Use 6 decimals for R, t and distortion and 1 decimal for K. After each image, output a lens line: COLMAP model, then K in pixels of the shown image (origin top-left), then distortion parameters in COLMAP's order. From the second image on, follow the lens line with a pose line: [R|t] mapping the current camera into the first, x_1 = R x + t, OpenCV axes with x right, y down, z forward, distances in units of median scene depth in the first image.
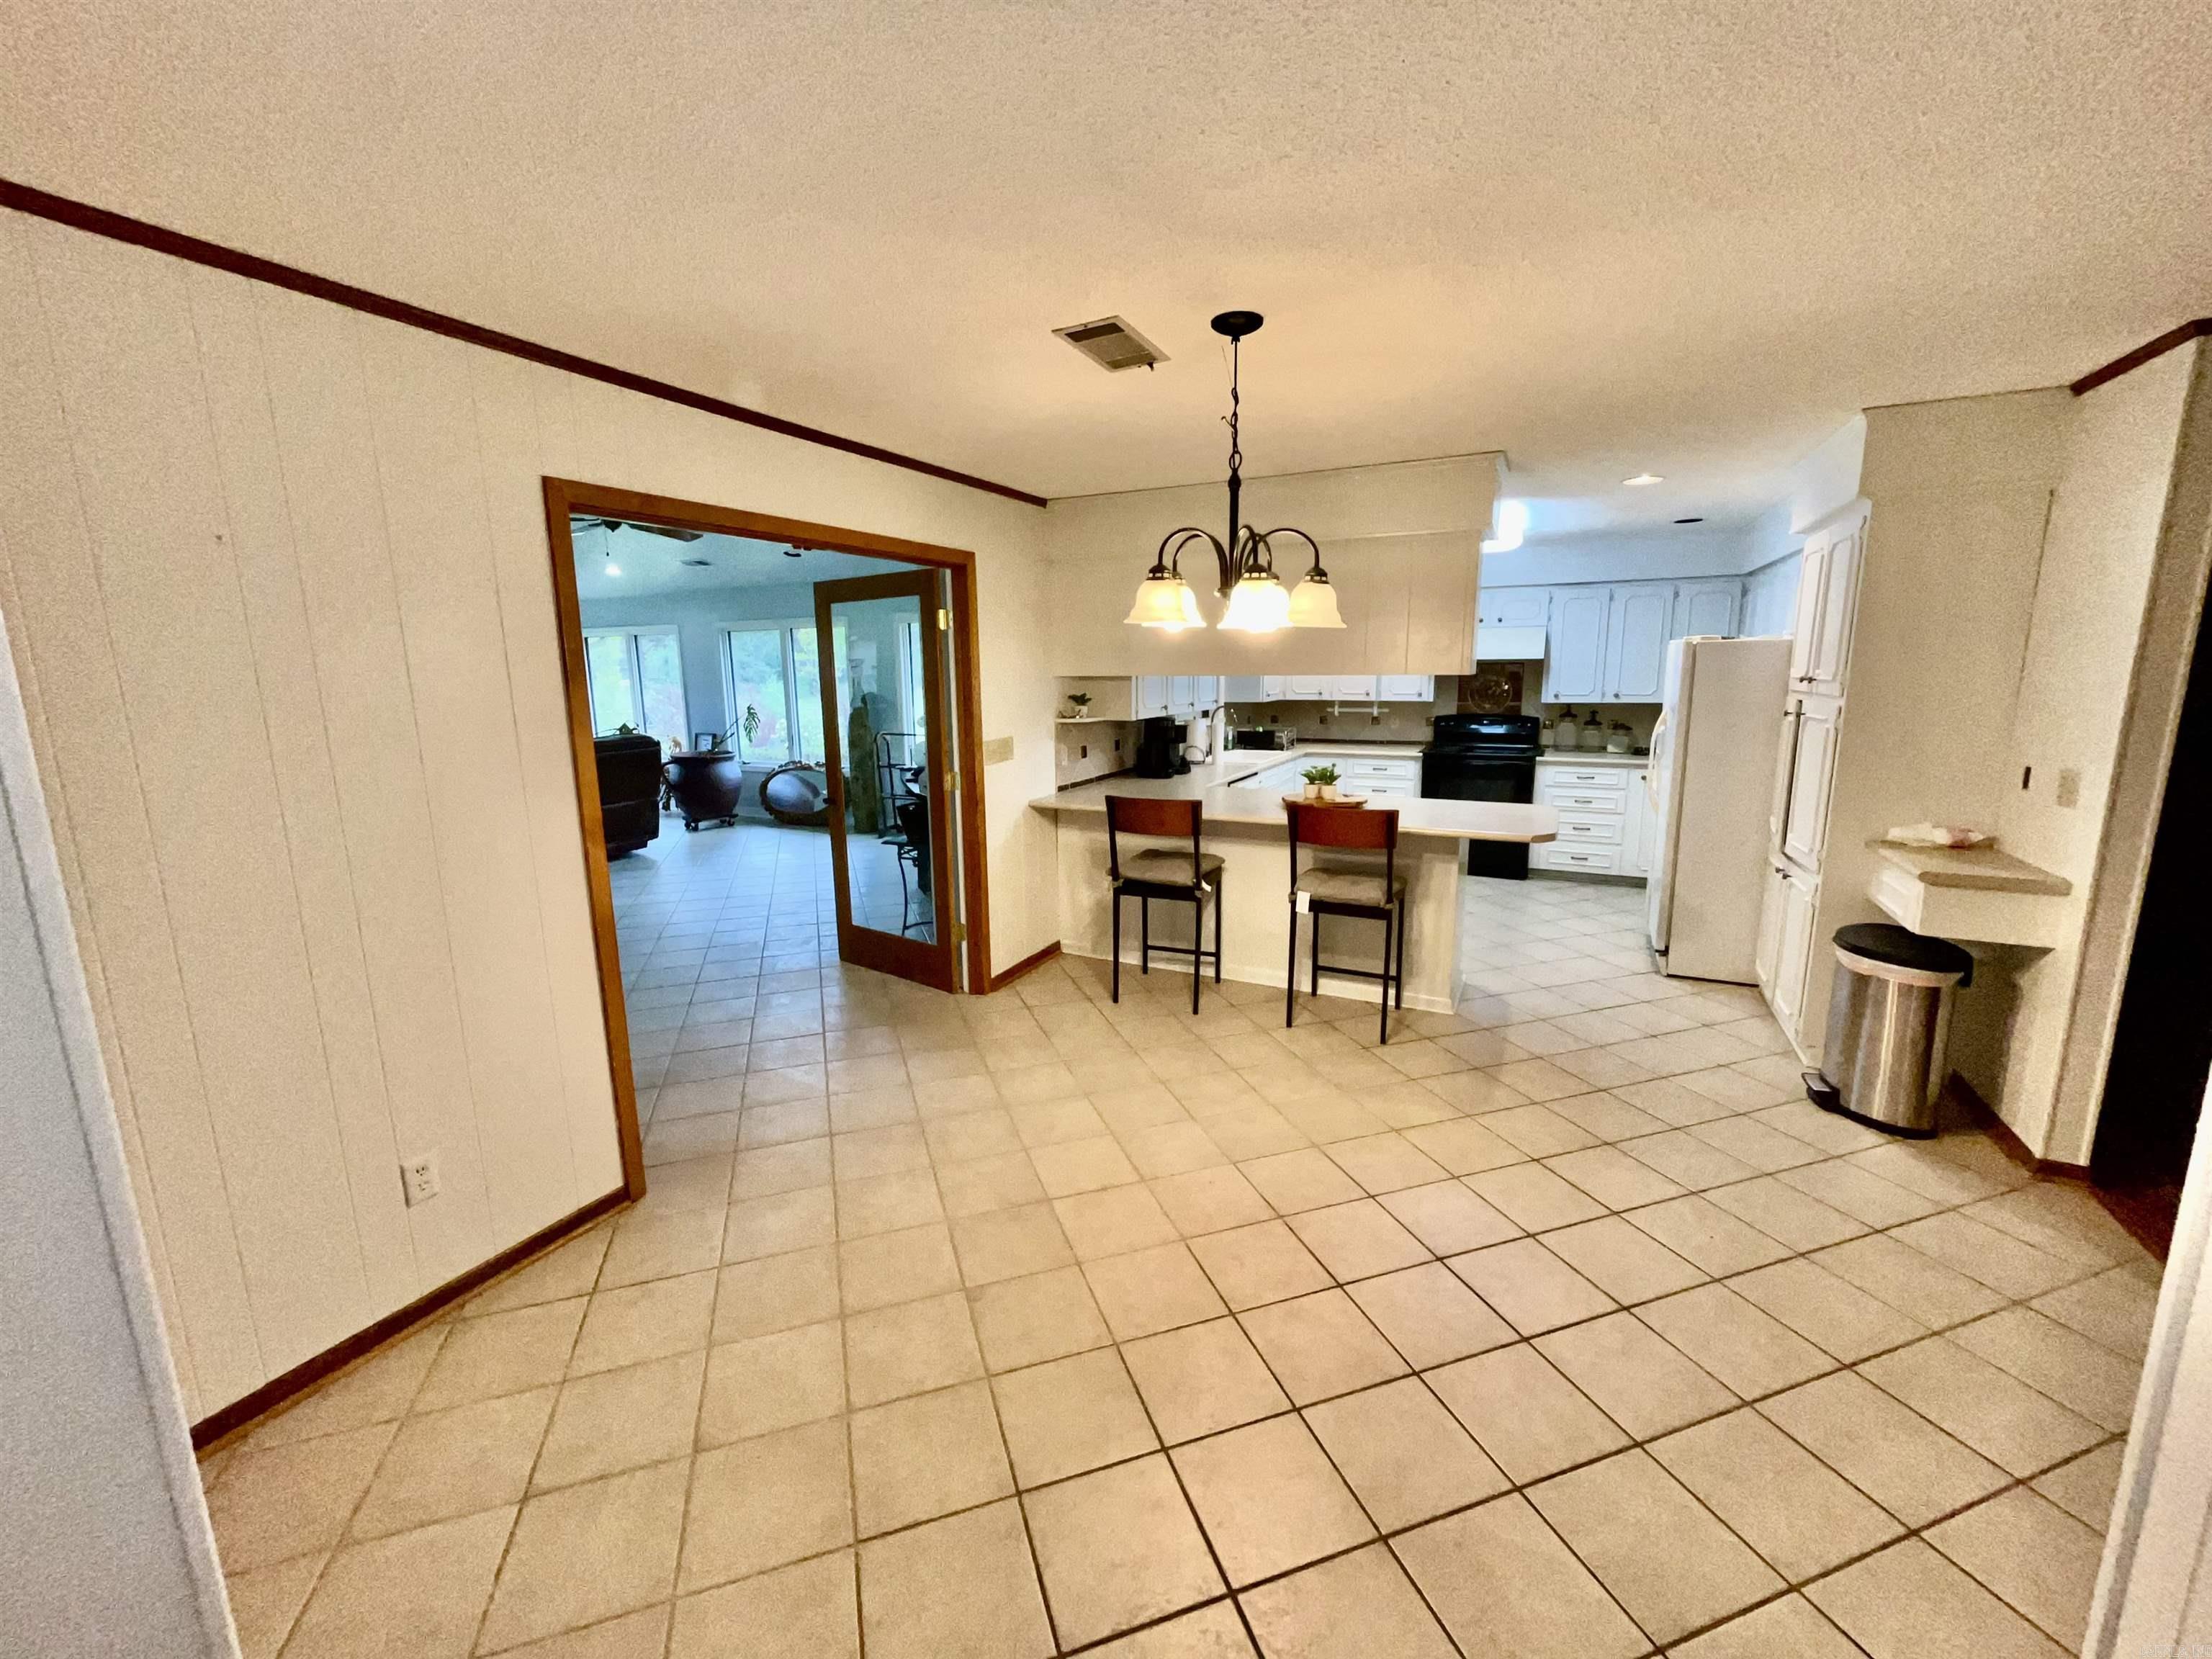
lens RADIAL K [[892.5, 0, 1105.0], [0, 892.5, 818.2], [0, 0, 1]] dist [-0.004465, -0.000275]
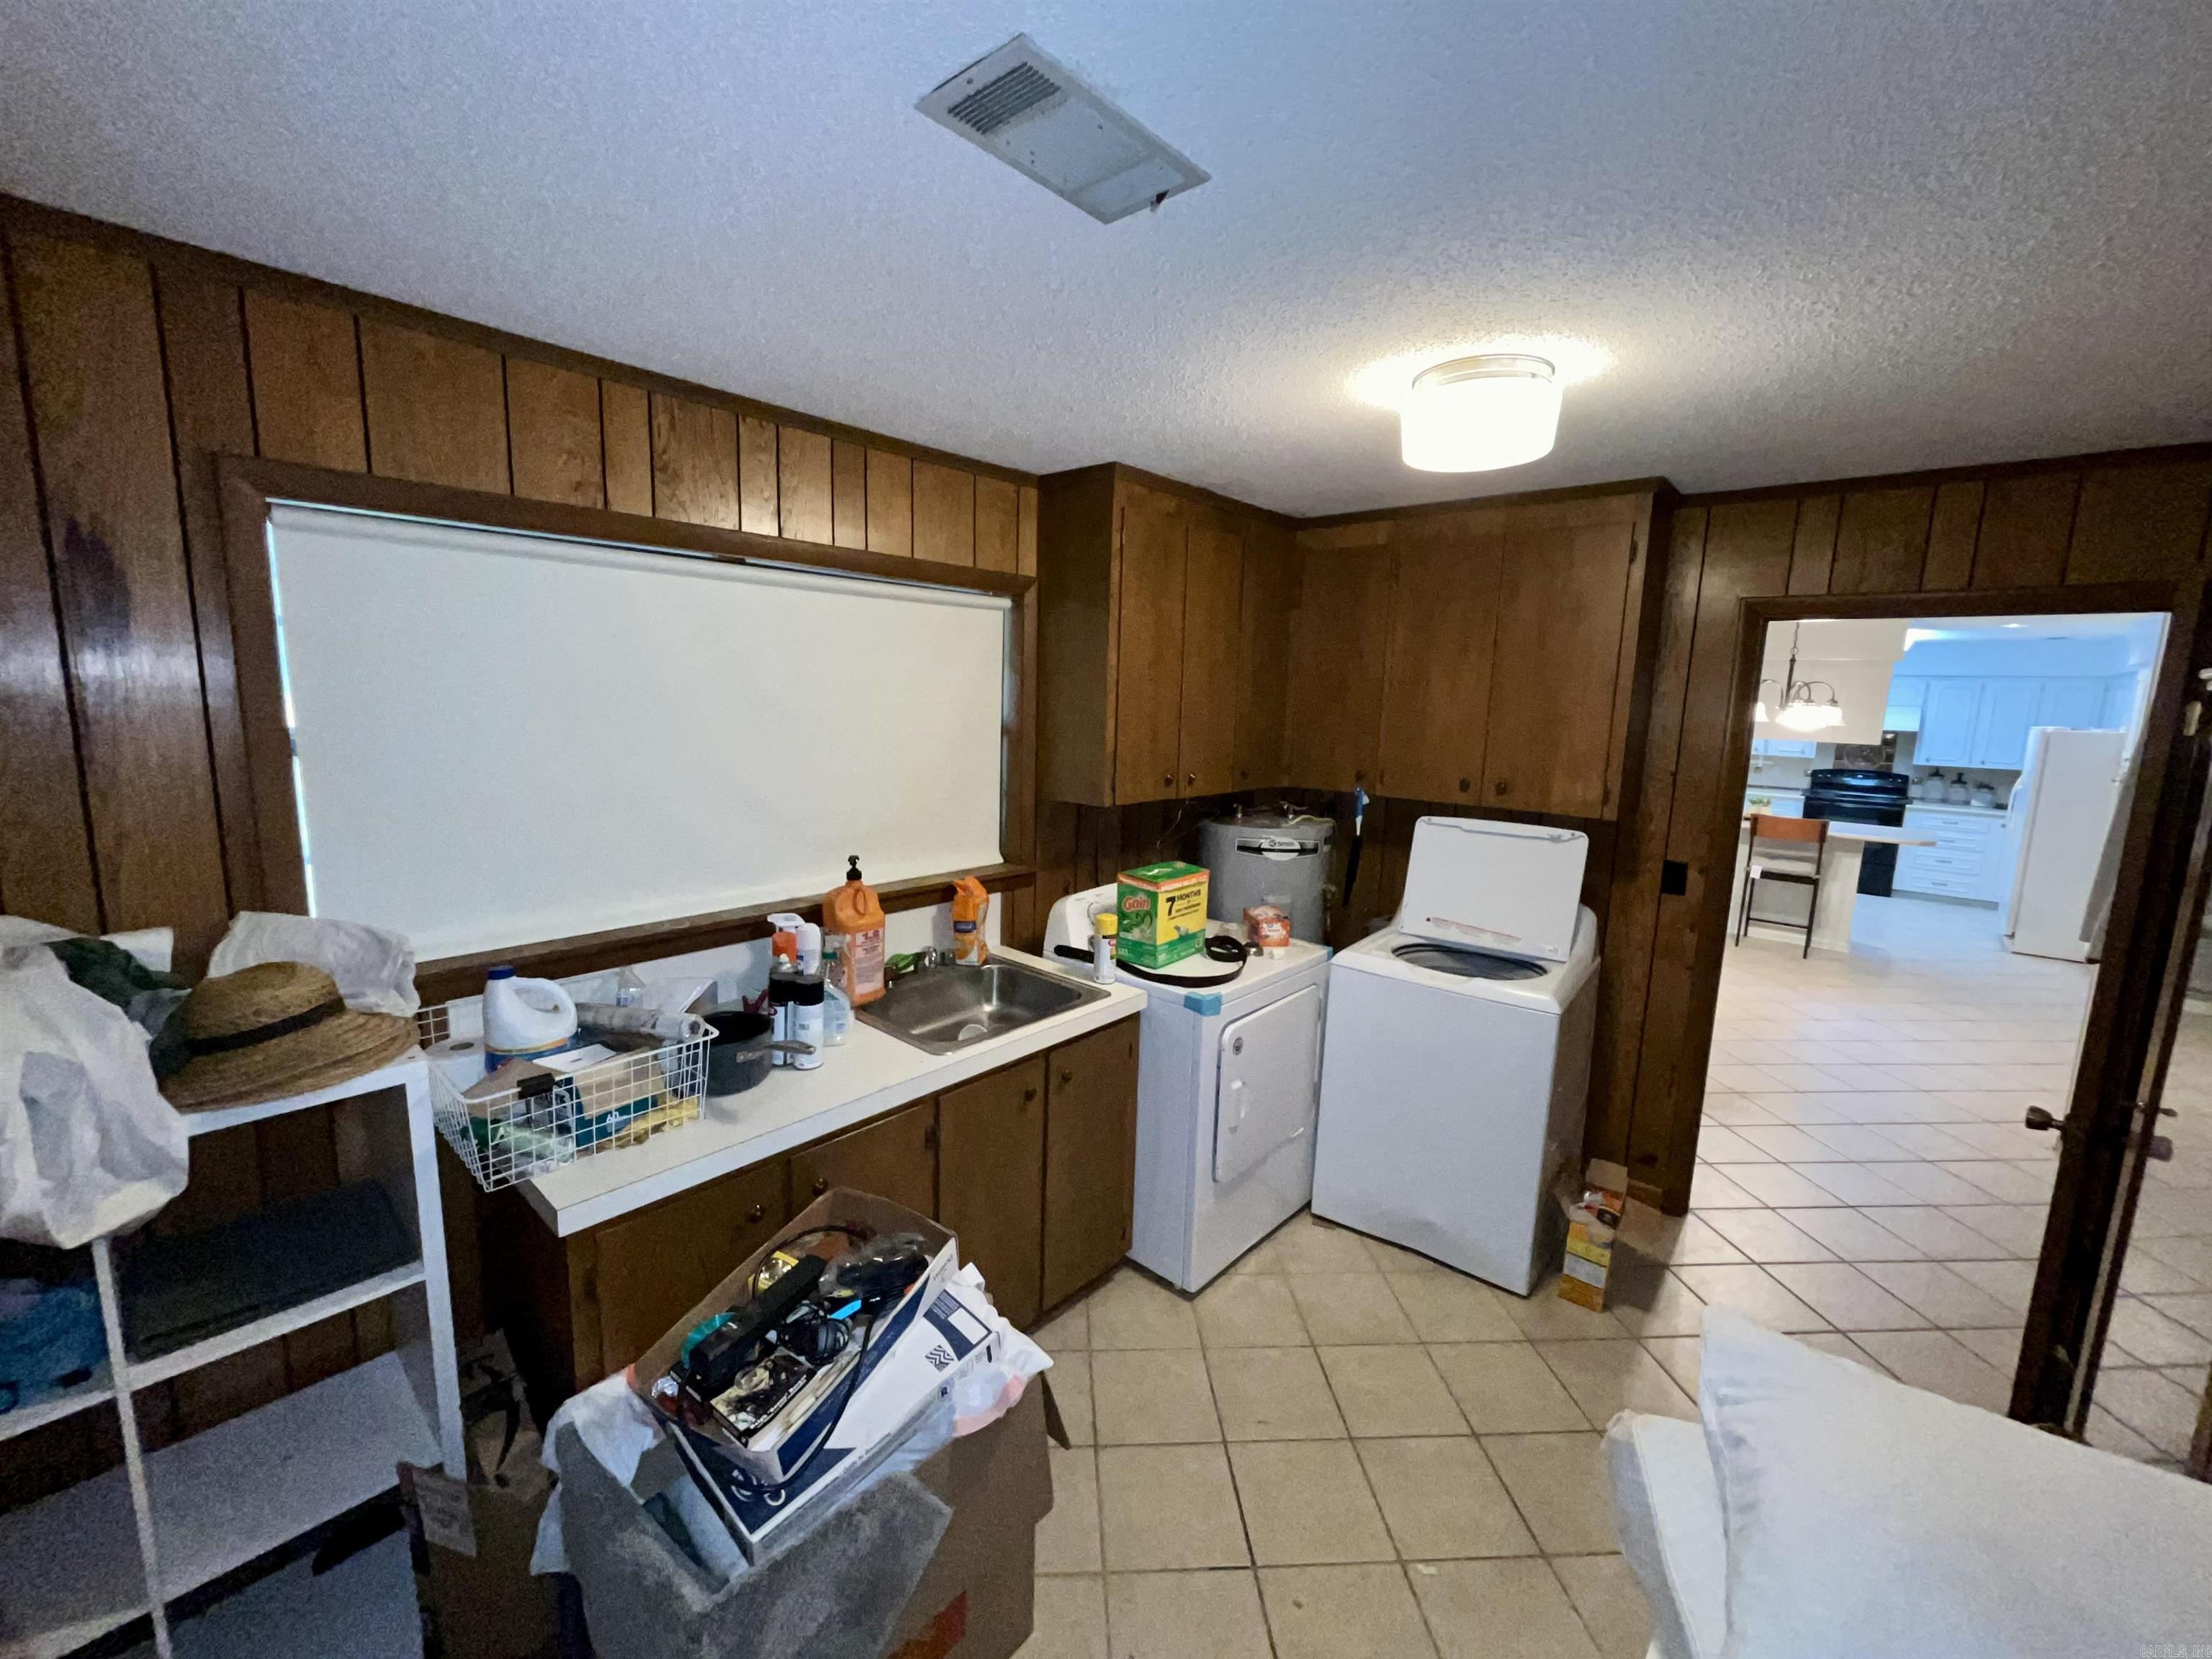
lens RADIAL K [[892.5, 0, 1102.8], [0, 892.5, 822.2], [0, 0, 1]] dist [-0.004465, -0.000275]
pose [[0.965664, 0.080017, -0.247163, -0.347073], [-0.085792, 0.996233, -0.012665, 0.077516], [0.245219, 0.033435, 0.968891, -0.583722]]
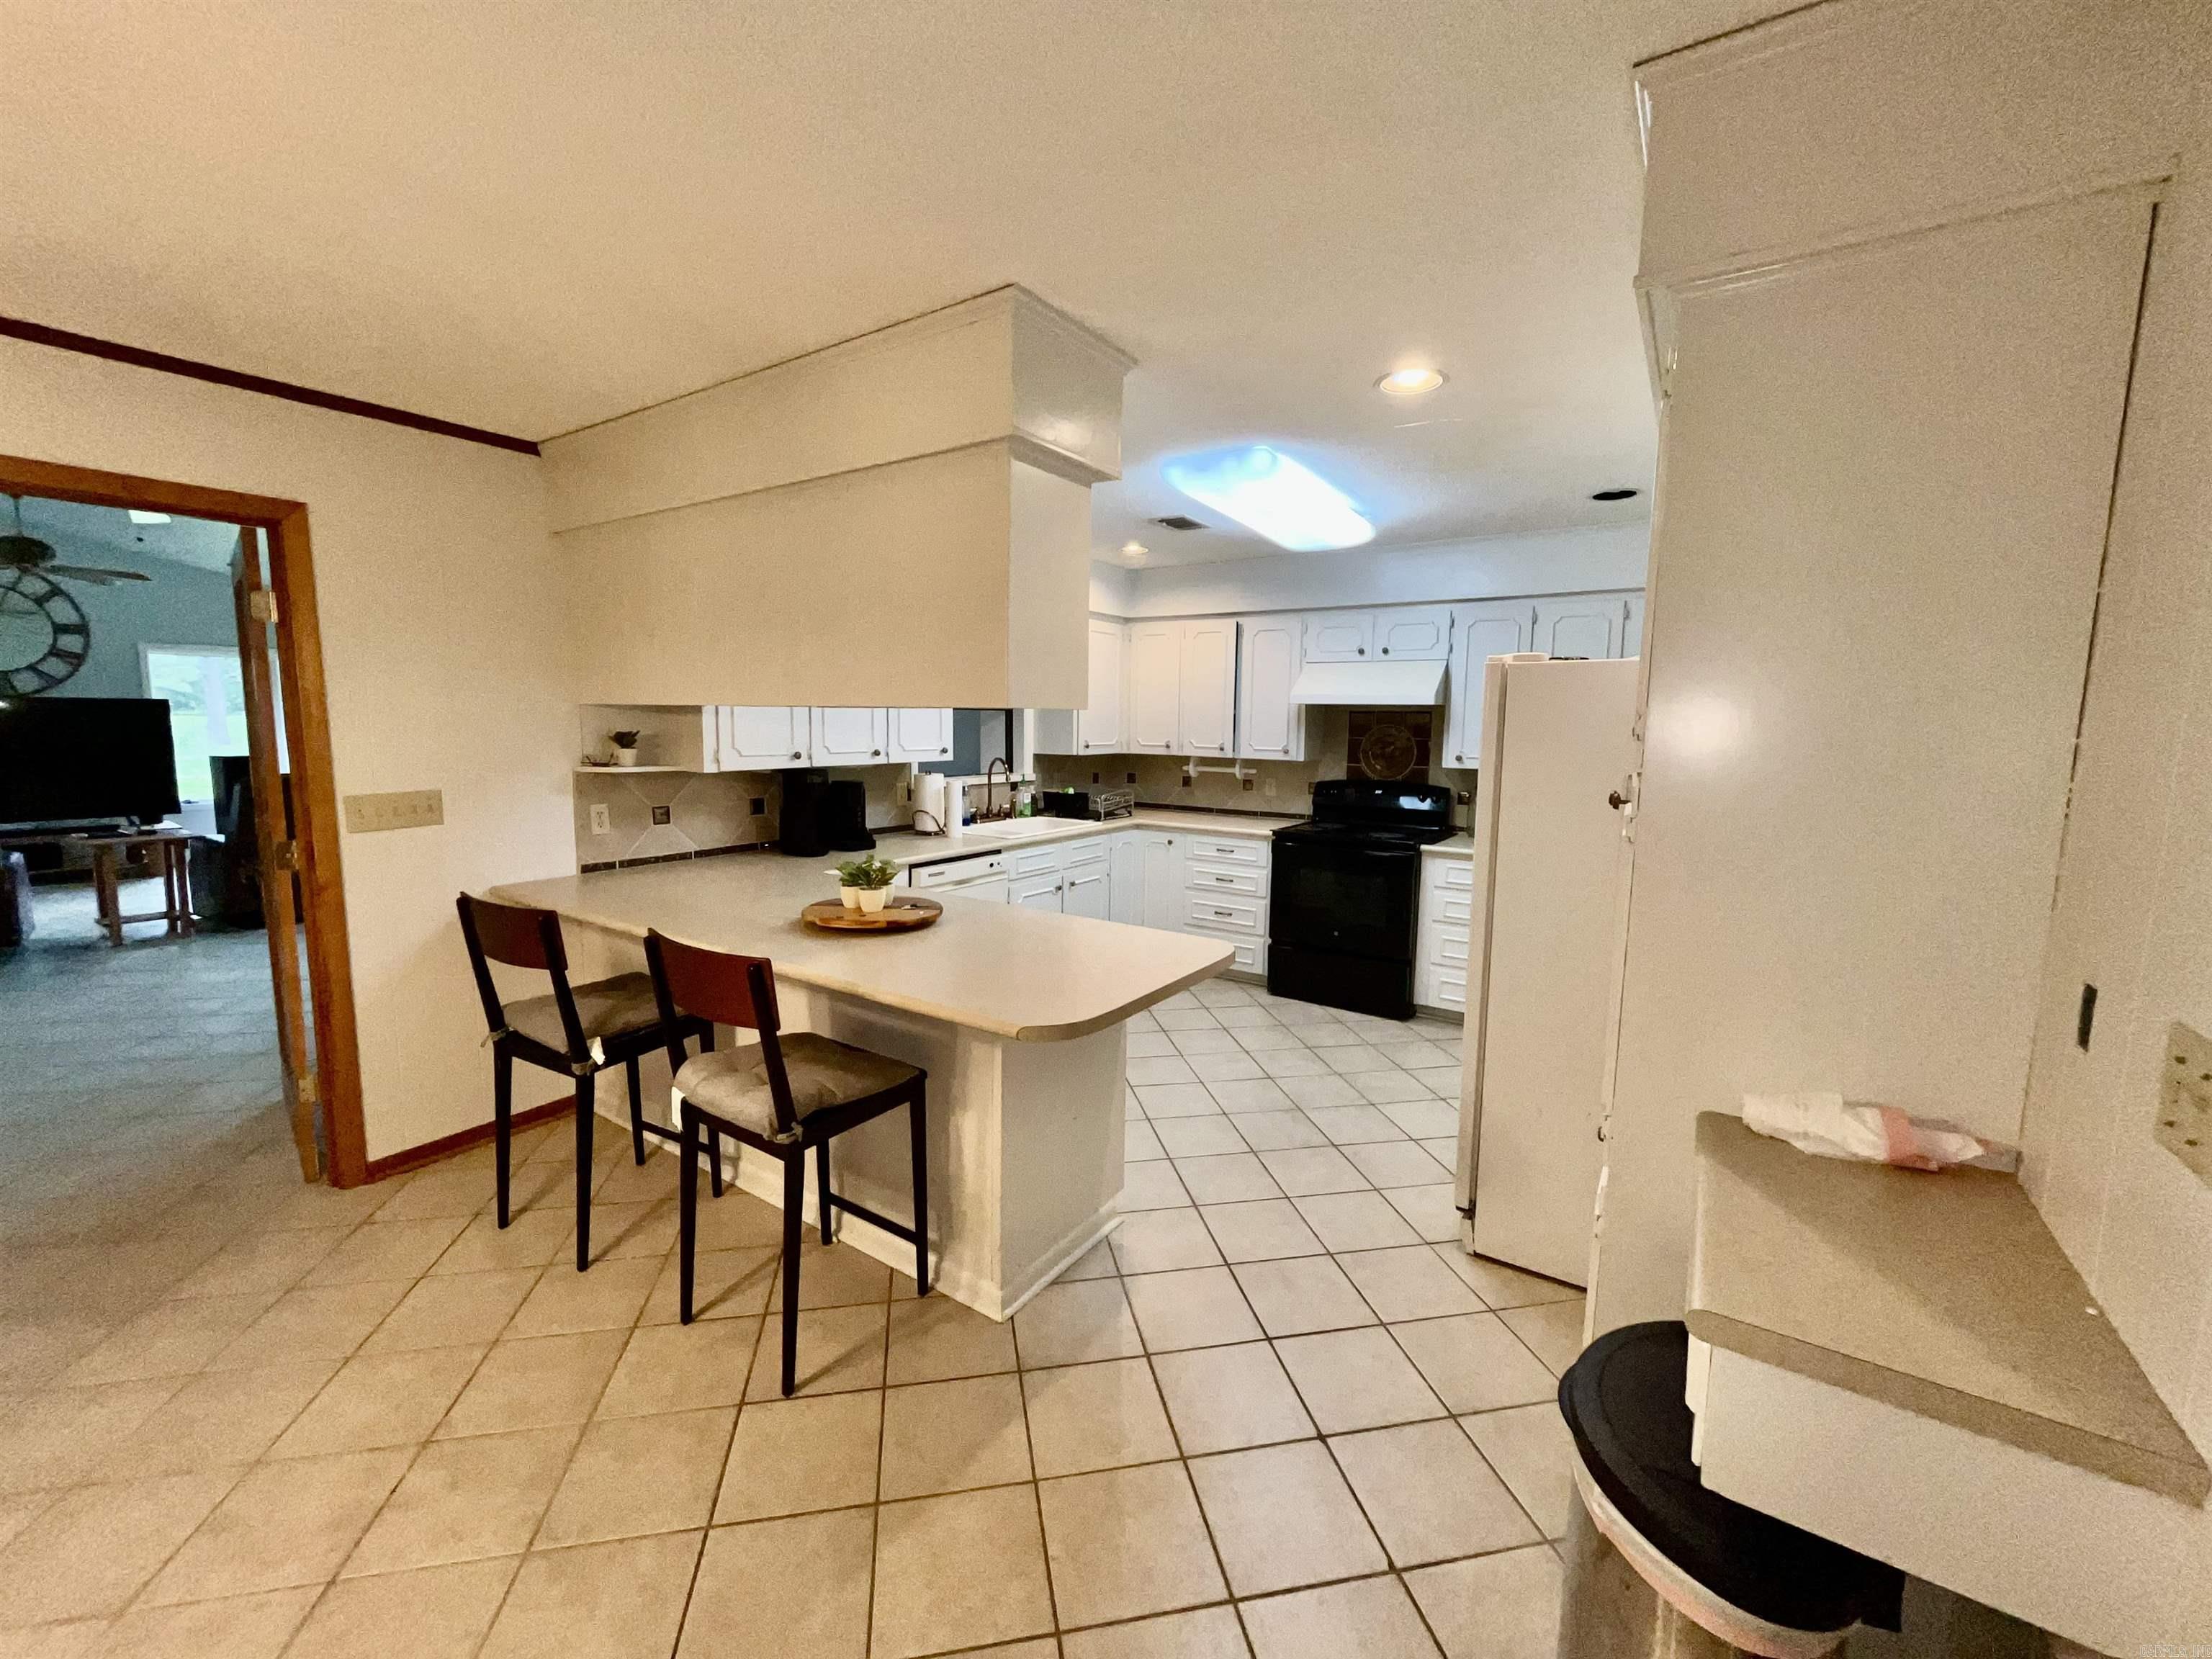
lens RADIAL K [[892.5, 0, 1112.7], [0, 892.5, 826.8], [0, 0, 1]] dist [-0.004465, -0.000275]
pose [[0.992102, 0.039900, -0.118914, 0.328341], [-0.045691, 0.997879, -0.046375, -0.039822], [0.116812, 0.051442, 0.991821, 0.285718]]
